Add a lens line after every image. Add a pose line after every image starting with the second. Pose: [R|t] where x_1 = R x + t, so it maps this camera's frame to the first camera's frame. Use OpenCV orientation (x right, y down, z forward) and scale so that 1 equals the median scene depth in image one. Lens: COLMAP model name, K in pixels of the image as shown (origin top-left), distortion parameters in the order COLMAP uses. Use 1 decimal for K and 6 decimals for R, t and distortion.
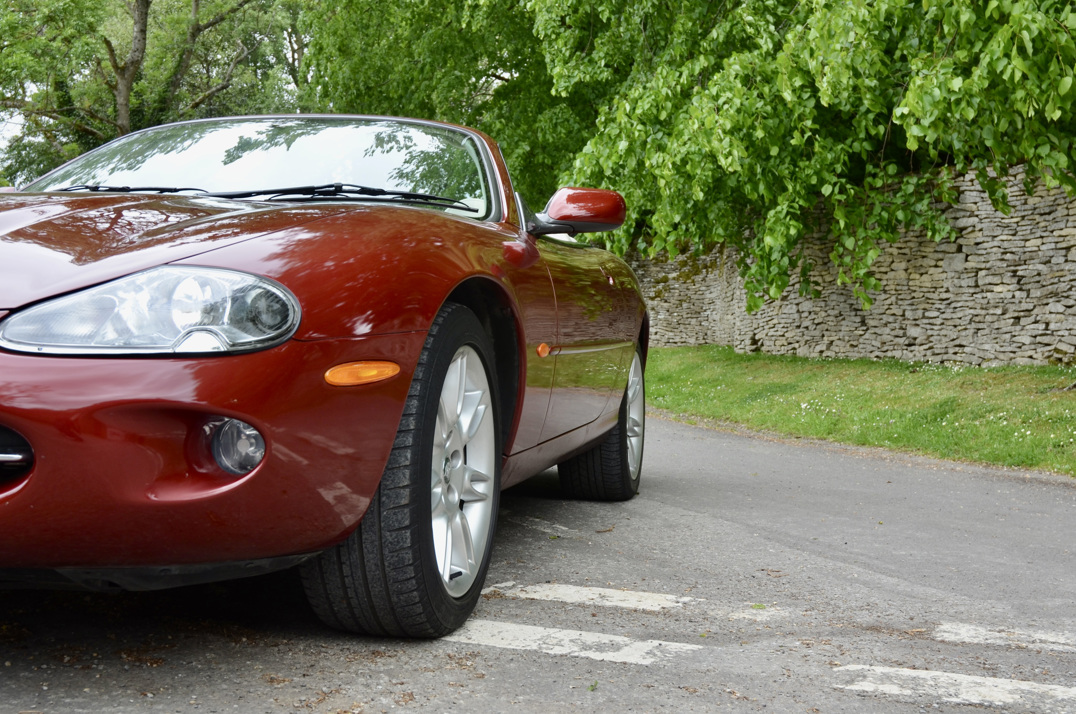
lens RADIAL K [[1409.6, 0, 536.5], [0, 1409.6, 350.4], [0, 0, 1]] dist [-0.010118, 0.000000]
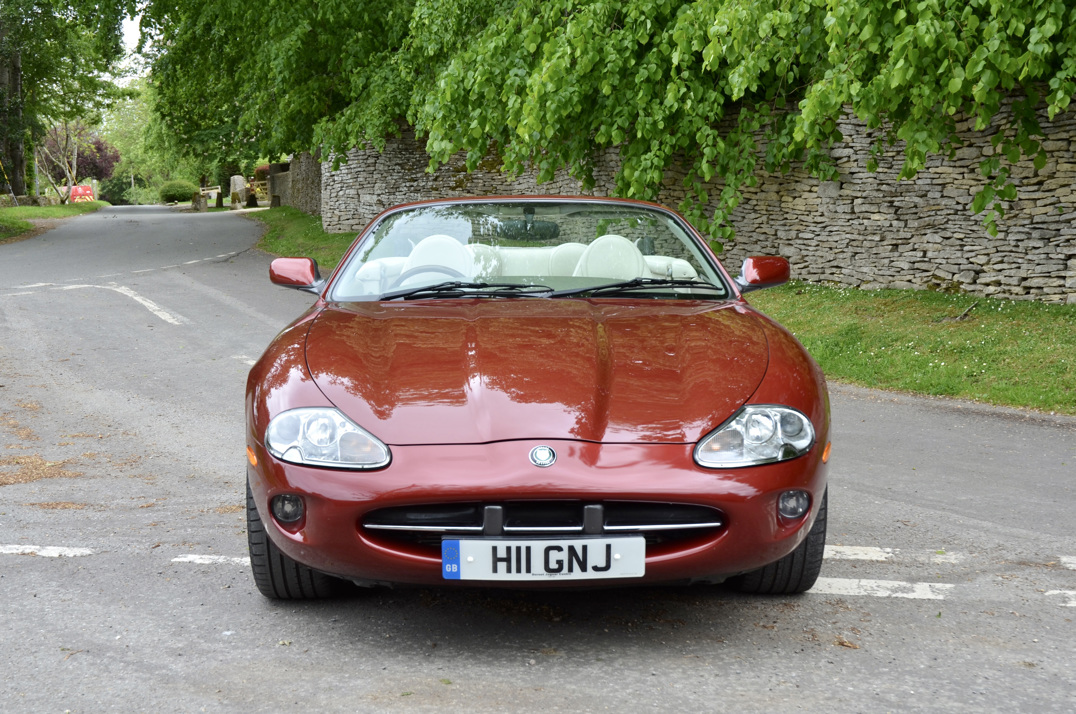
lens RADIAL K [[1650.1, 0, 497.8], [0, 1650.1, 364.9], [0, 0, 1]] dist [0.060176, 0.000000]
pose [[0.979661, -0.047995, 0.194833, -0.218266], [0.026801, 0.993571, 0.109992, -0.078200], [-0.198860, -0.102534, 0.974650, -0.217355]]
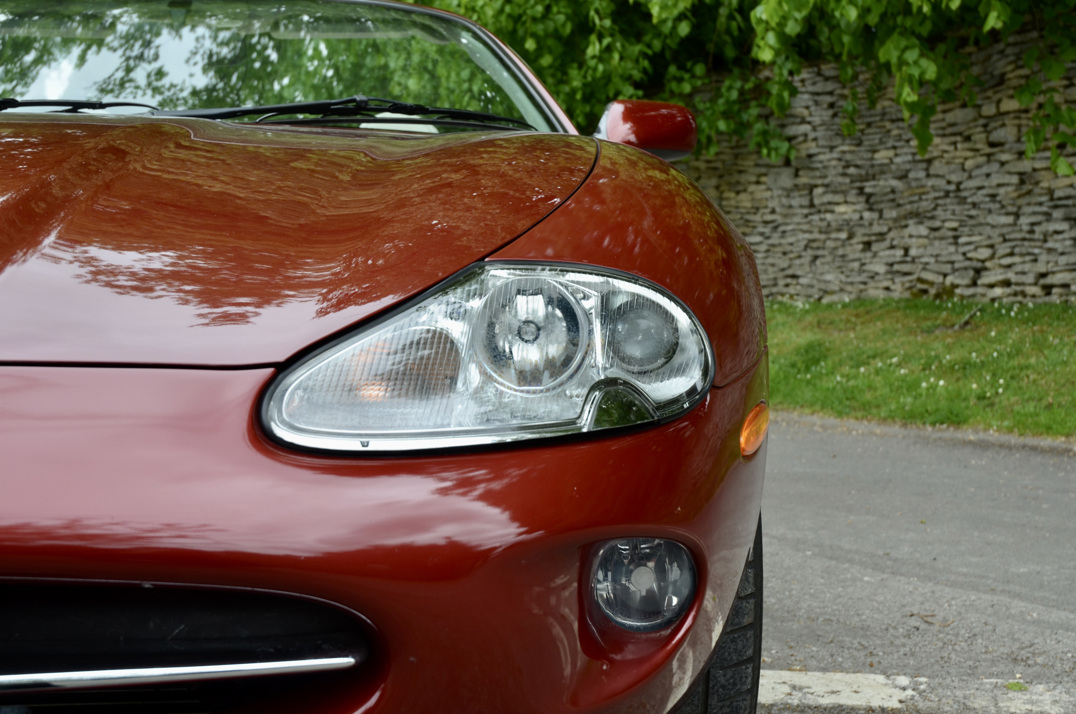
lens RADIAL K [[1620.2, 0, 541.9], [0, 1620.2, 358.5], [0, 0, 1]] dist [0.089728, 0.000000]
pose [[0.969253, -0.041222, 0.242589, -0.089676], [0.028454, 0.998031, 0.055905, -0.013229], [-0.244416, -0.047284, 0.968517, 0.083105]]
